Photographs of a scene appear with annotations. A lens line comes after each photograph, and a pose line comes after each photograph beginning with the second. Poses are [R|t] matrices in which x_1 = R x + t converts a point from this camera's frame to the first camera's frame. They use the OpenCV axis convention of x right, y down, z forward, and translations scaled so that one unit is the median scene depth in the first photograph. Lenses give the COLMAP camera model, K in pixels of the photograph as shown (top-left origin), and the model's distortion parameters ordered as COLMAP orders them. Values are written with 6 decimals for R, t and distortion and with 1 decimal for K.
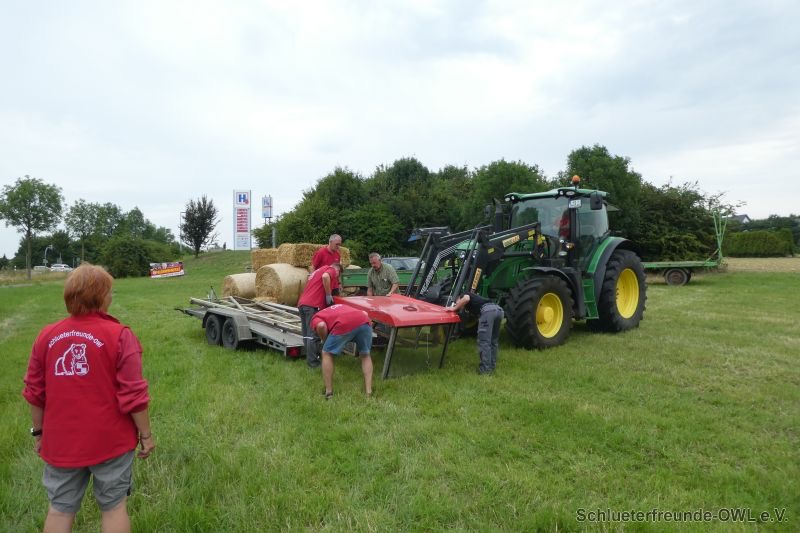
lens RADIAL K [[565.1, 0, 400.4], [0, 565.1, 252.8], [0, 0, 1]] dist [-0.007620, -0.004194]
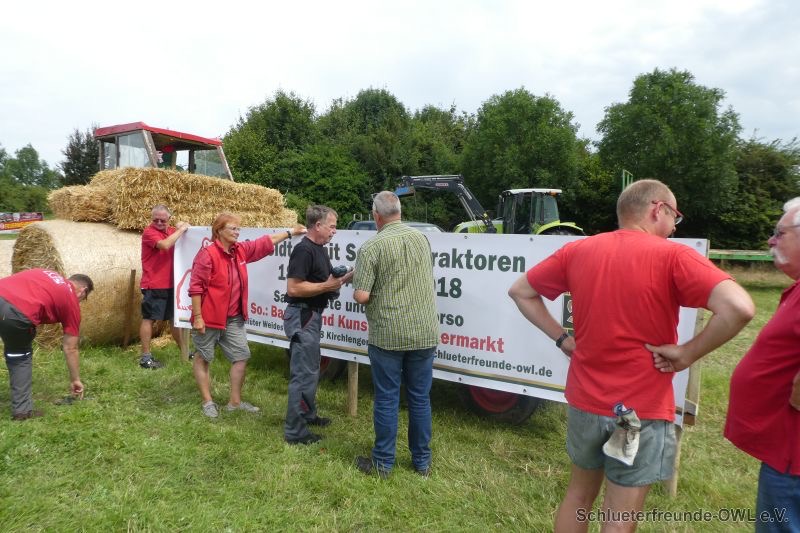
lens RADIAL K [[565.1, 0, 400.4], [0, 565.1, 252.8], [0, 0, 1]] dist [-0.007620, -0.004194]
pose [[0.993841, 0.048558, 0.099615, -0.021403], [-0.054157, 0.997055, 0.054292, 0.004082], [-0.096685, -0.059353, 0.993544, 0.272811]]
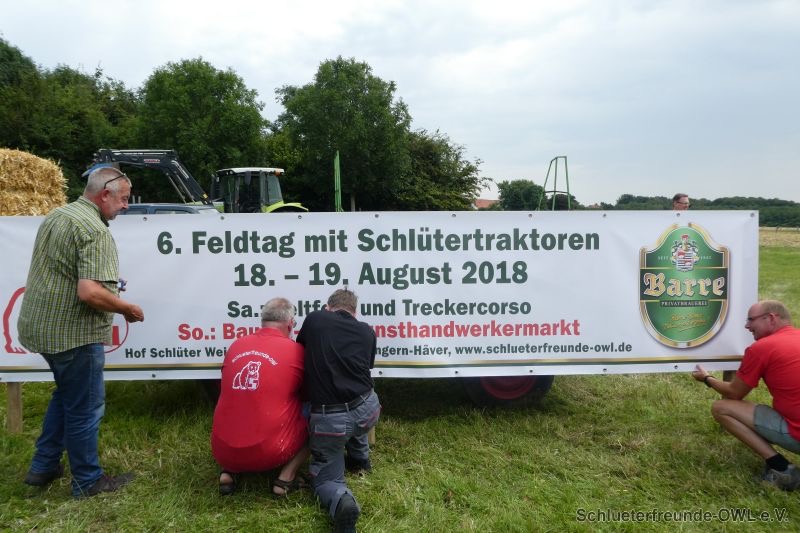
lens RADIAL K [[565.1, 0, 400.4], [0, 565.1, 252.8], [0, 0, 1]] dist [-0.007620, -0.004194]
pose [[0.741082, -0.021822, 0.671059, -0.070683], [-0.025458, 0.997840, 0.060563, 0.006860], [-0.670931, -0.061965, 0.738926, 0.313270]]
